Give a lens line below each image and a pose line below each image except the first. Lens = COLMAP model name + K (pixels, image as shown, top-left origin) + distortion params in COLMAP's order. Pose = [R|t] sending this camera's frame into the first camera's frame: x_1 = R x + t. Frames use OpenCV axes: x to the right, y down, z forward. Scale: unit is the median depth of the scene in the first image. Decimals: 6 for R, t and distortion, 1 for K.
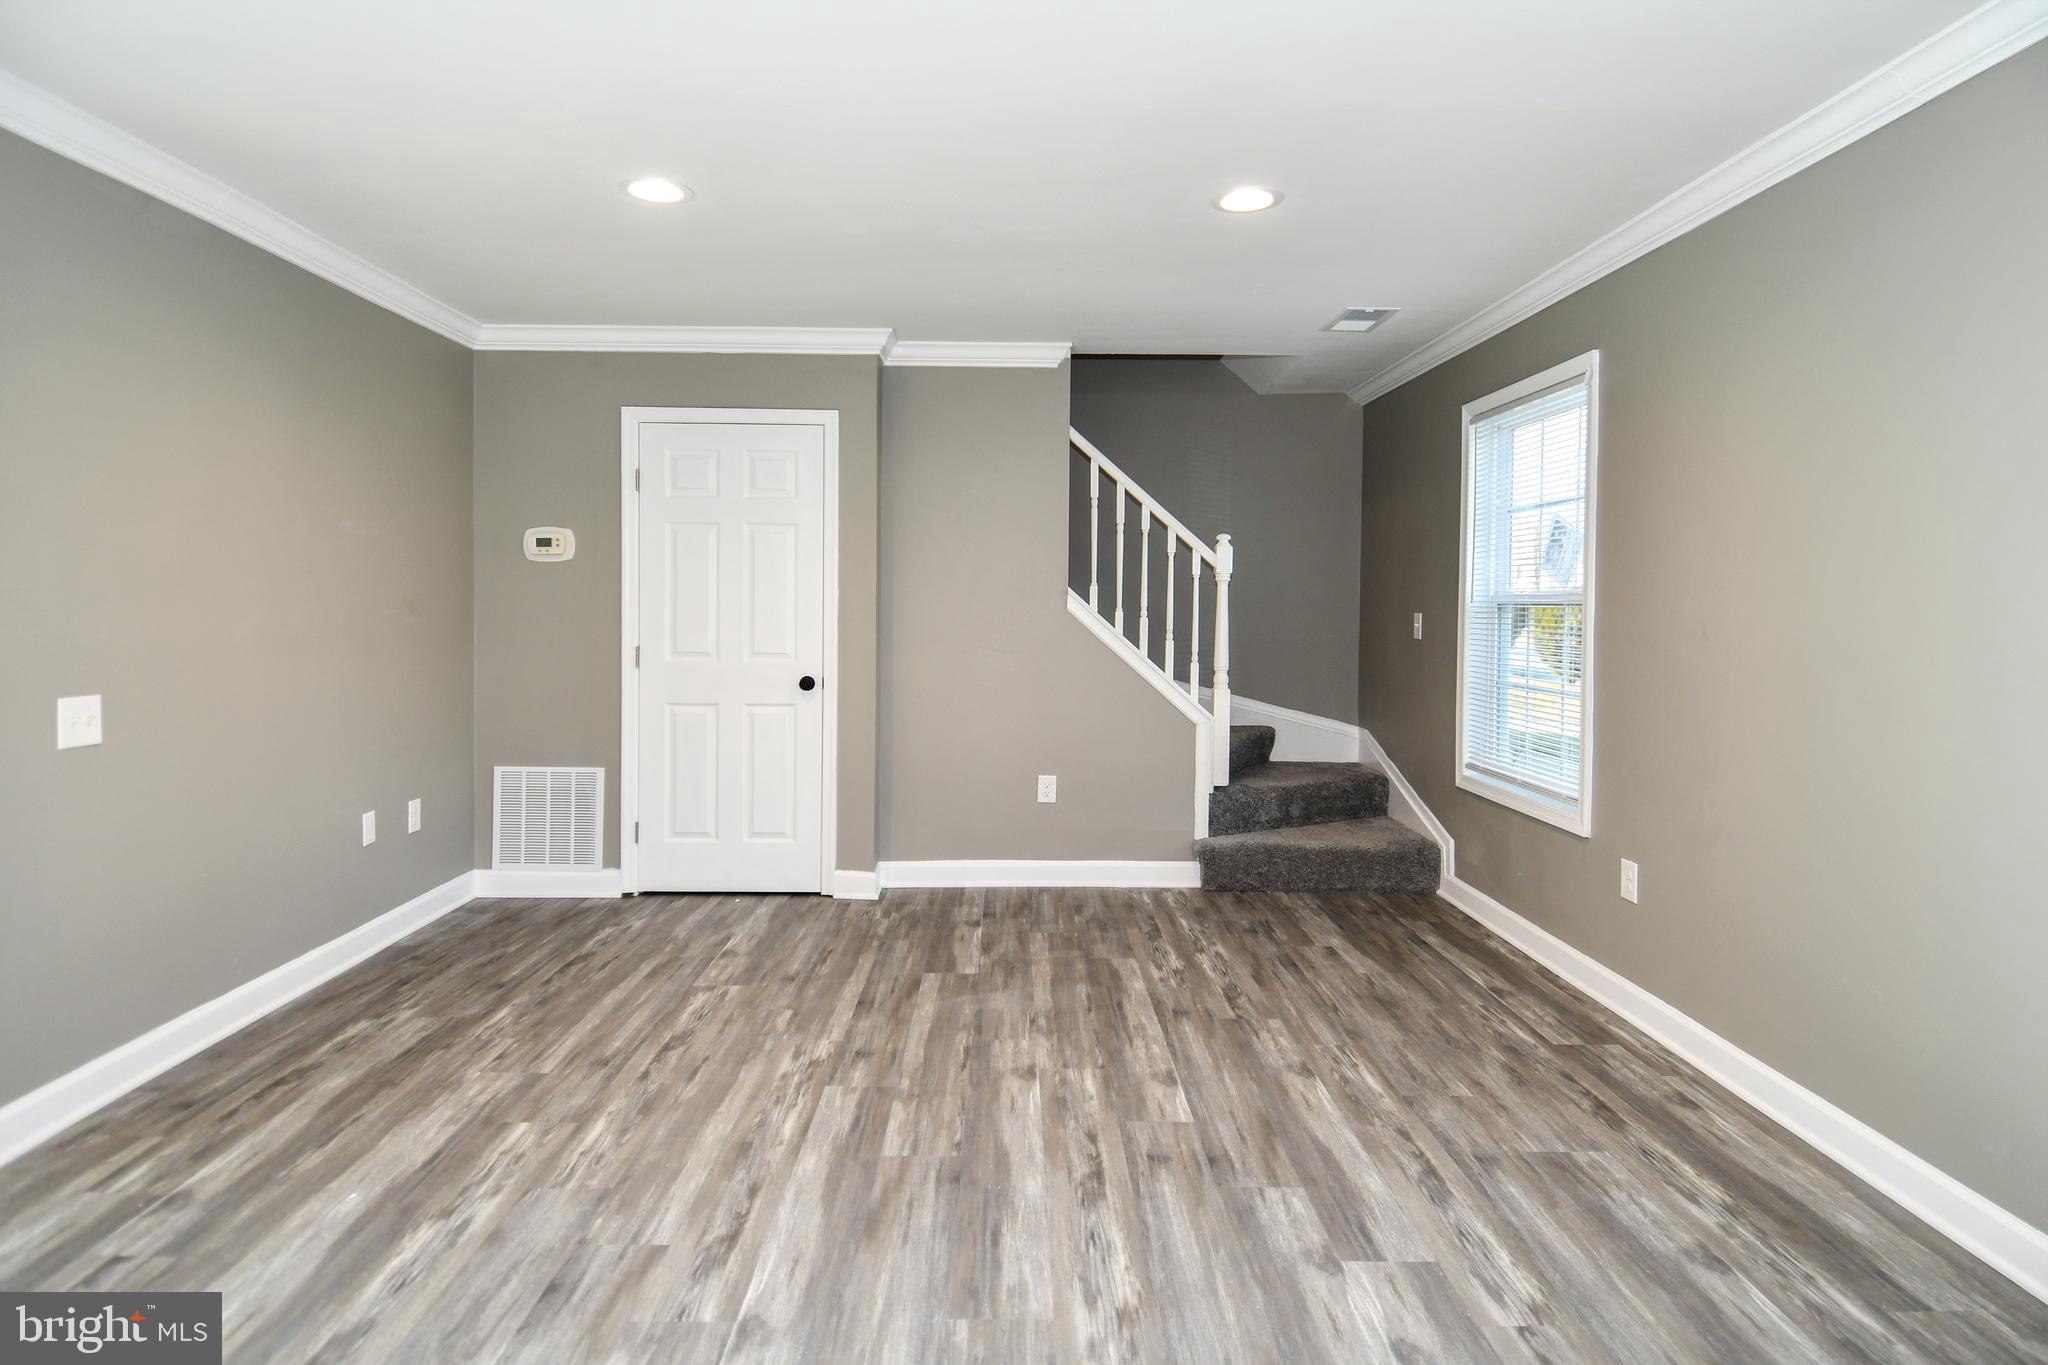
lens RADIAL K [[1091.2, 0, 1039.6], [0, 1091.2, 594.5], [0, 0, 1]] dist [0.038439, -0.037790]
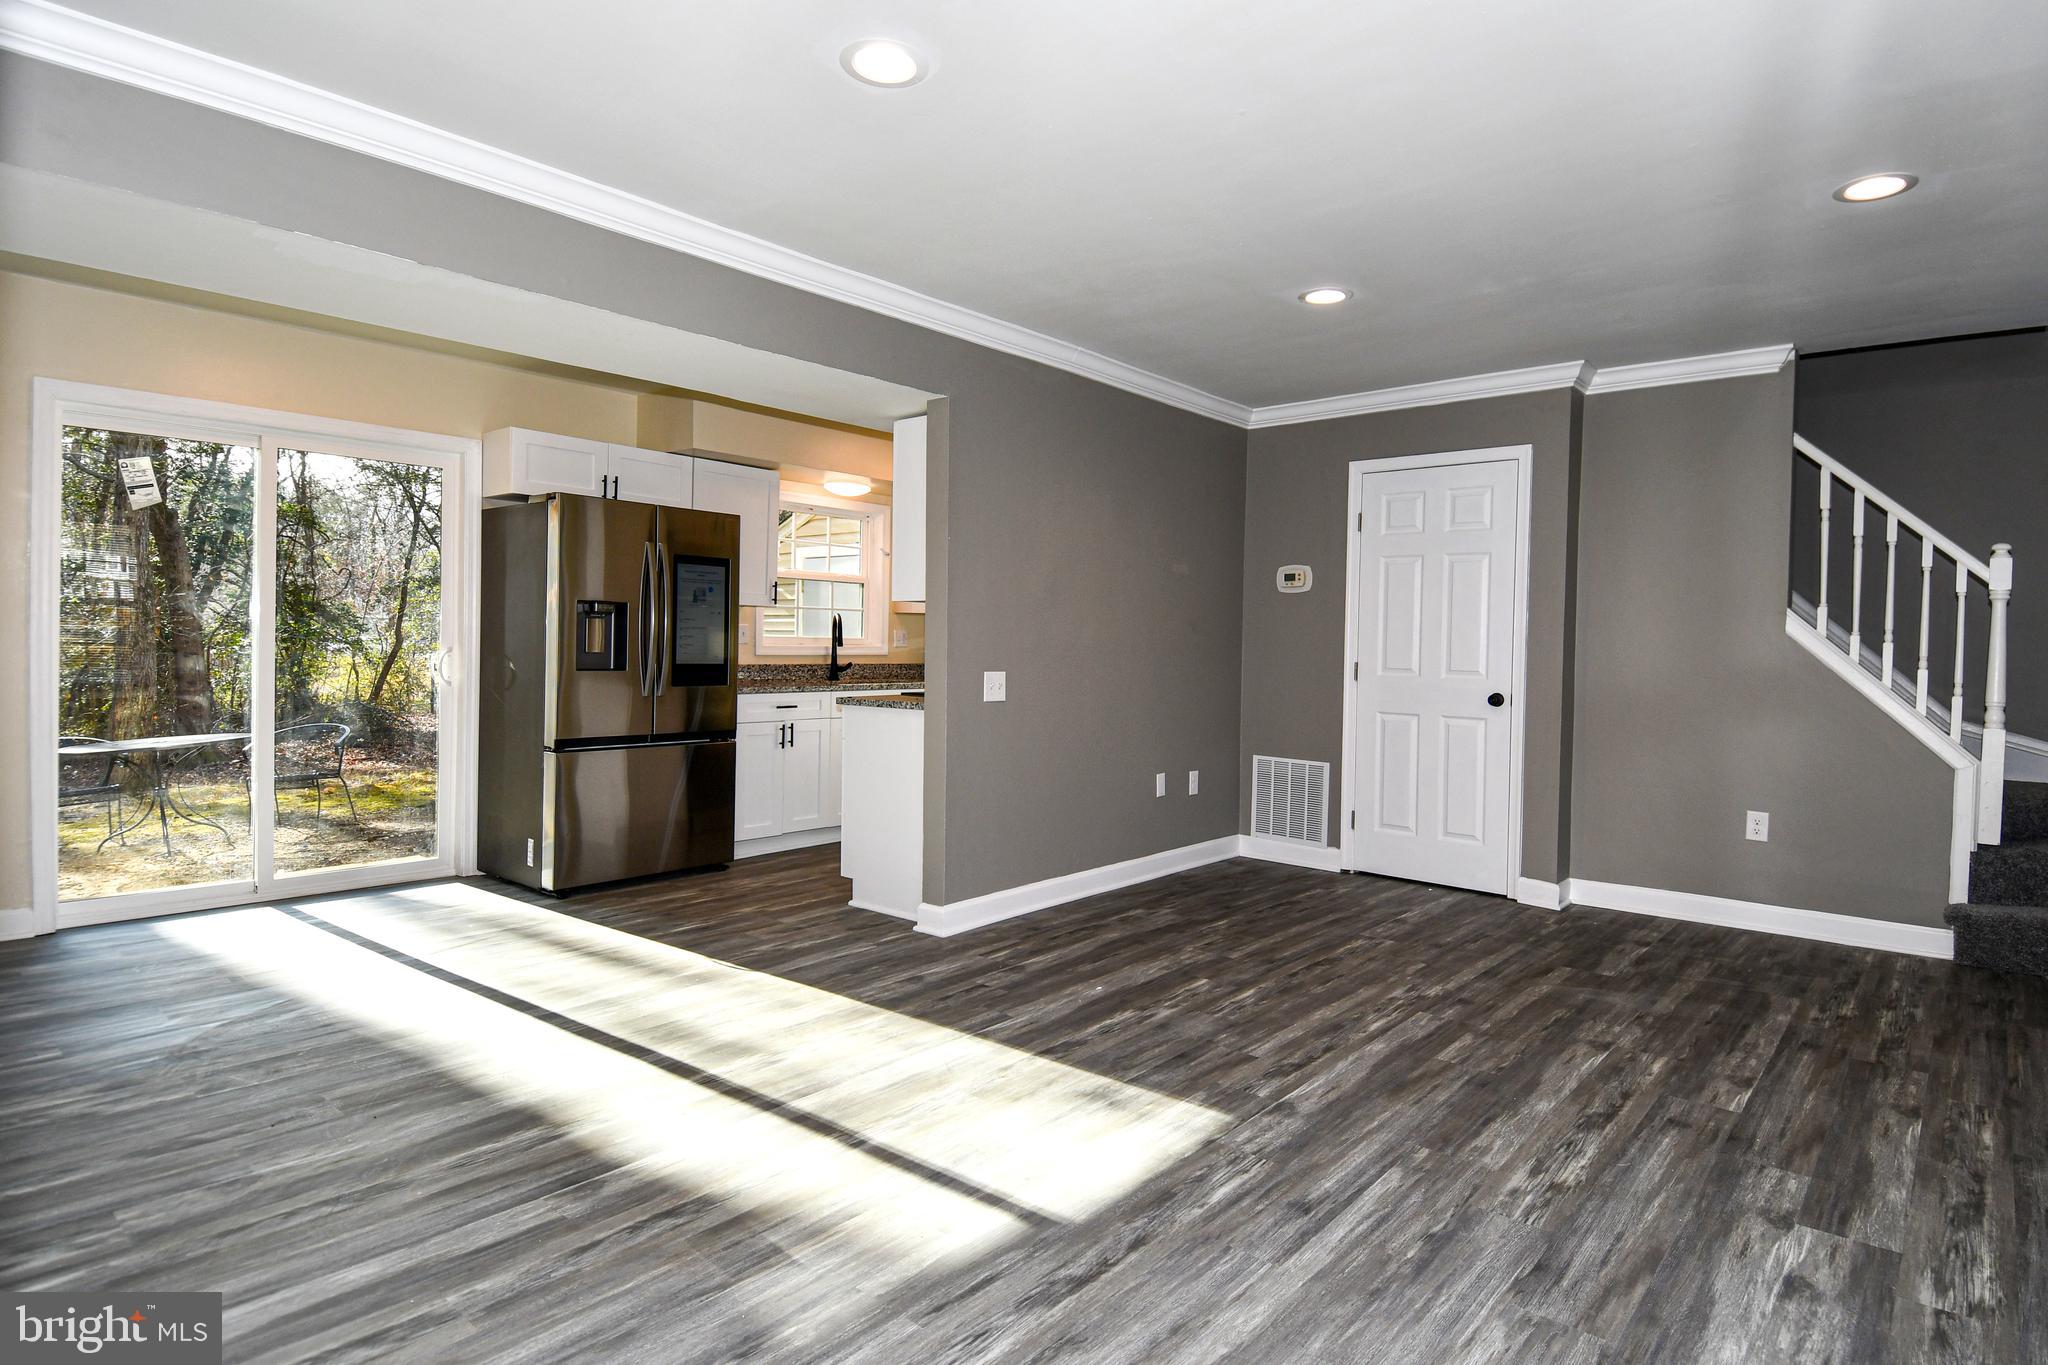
lens RADIAL K [[1091.2, 0, 1052.6], [0, 1091.2, 708.7], [0, 0, 1]] dist [0.038439, -0.037790]
pose [[0.746232, 0.043364, -0.664272, 0.310252], [0.000044, 0.997873, 0.065191, 0.023573], [0.665686, -0.048677, 0.744643, -0.189417]]
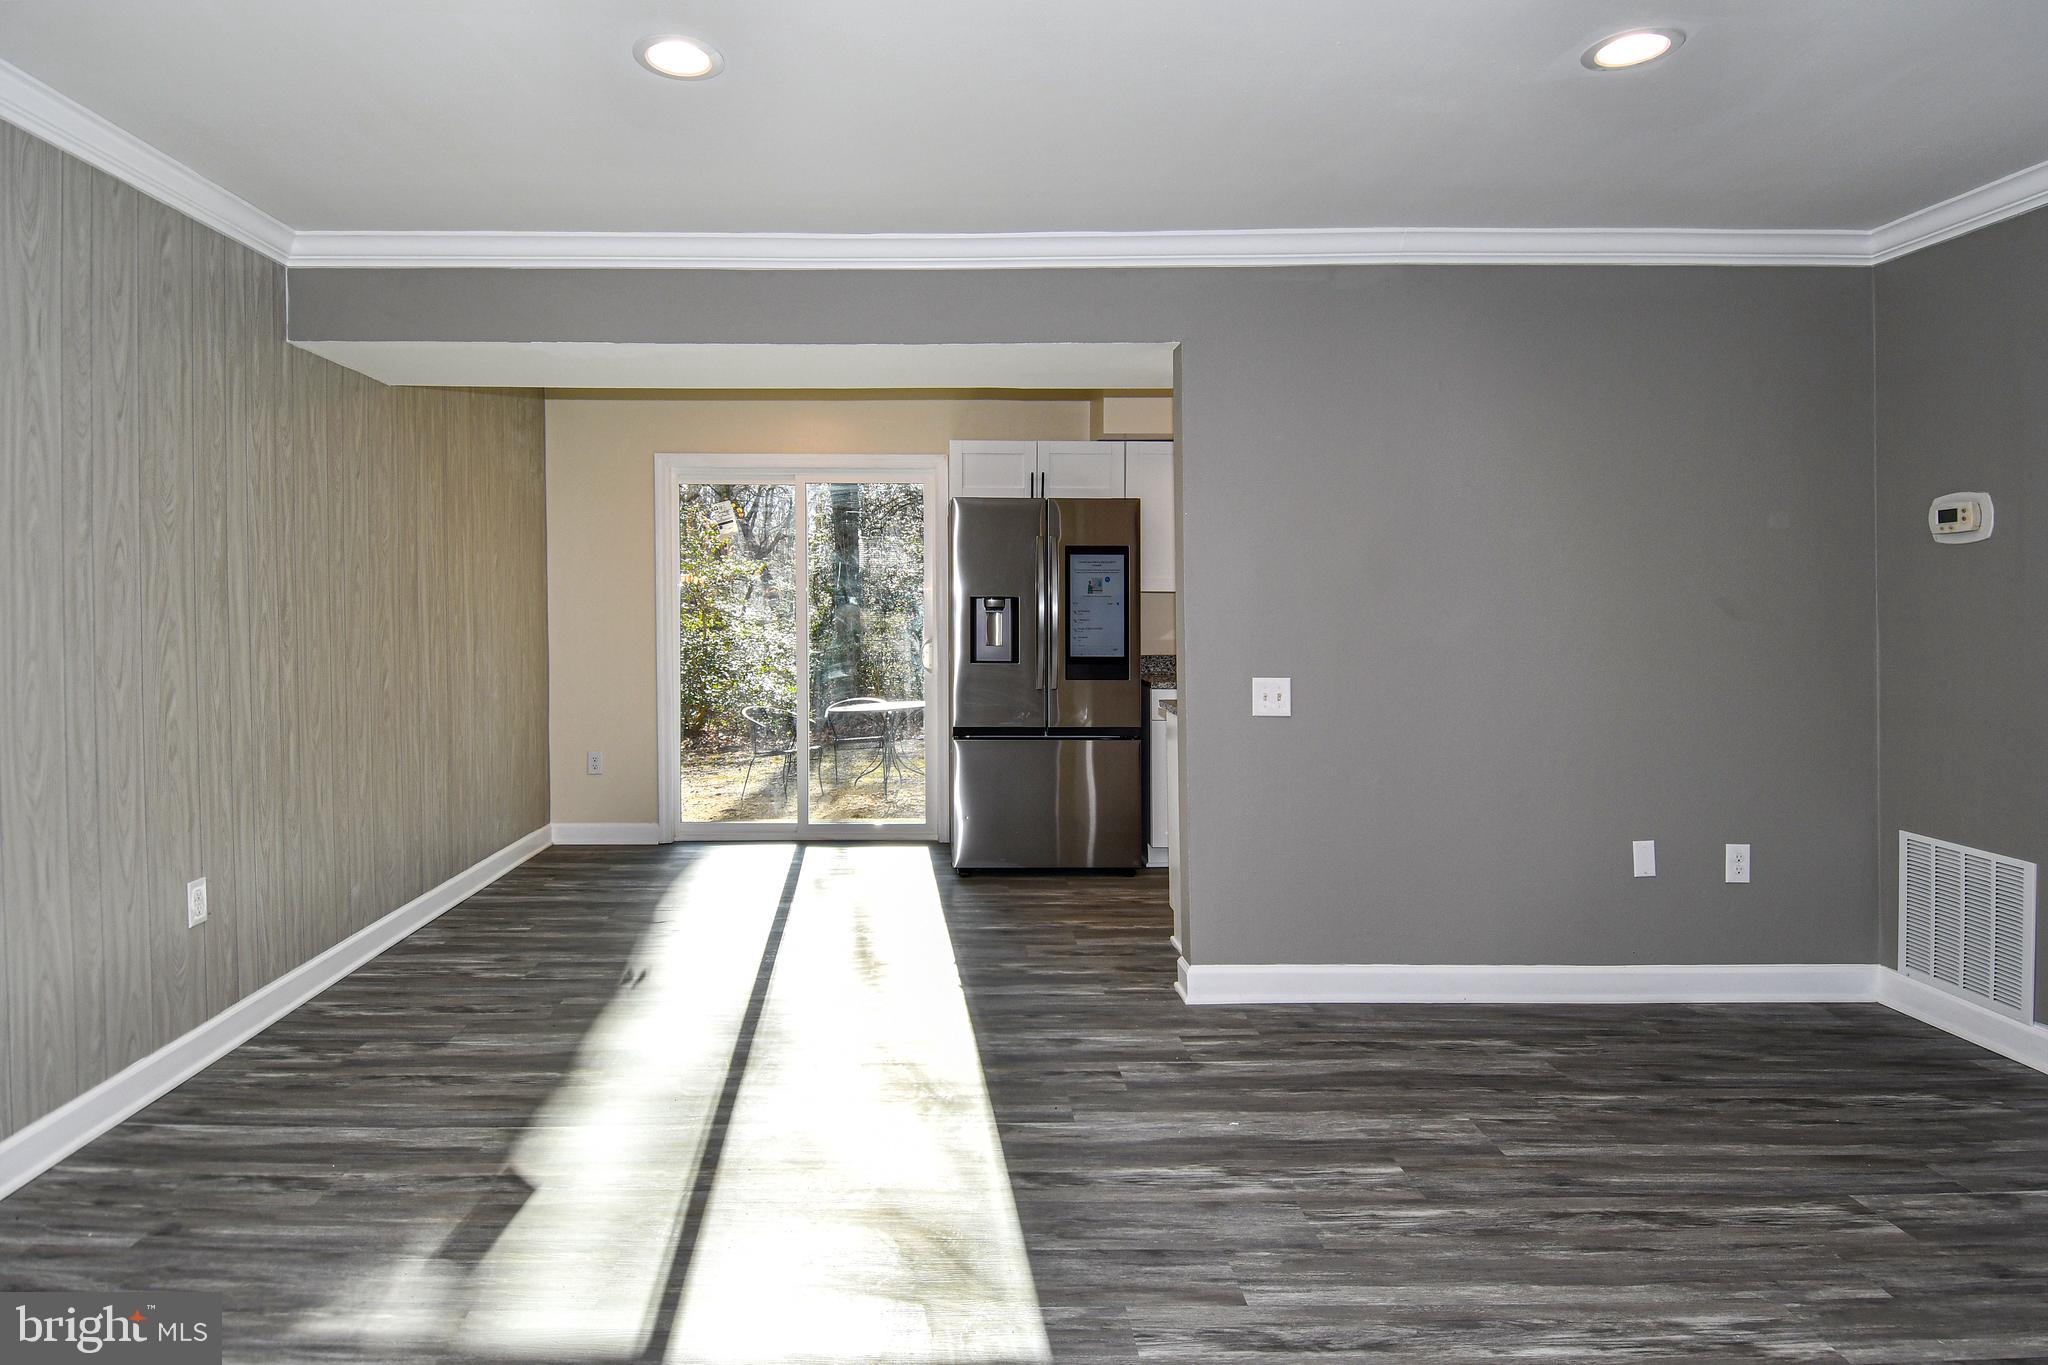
lens RADIAL K [[1130.7, 0, 894.1], [0, 1130.7, 622.3], [0, 0, 1]] dist [0.033543, -0.025994]
pose [[-0.030673, 0.012914, -0.999446, 0.501812], [0.018538, 0.999752, 0.012349, -0.017959], [0.999358, -0.018149, -0.030905, 0.555081]]
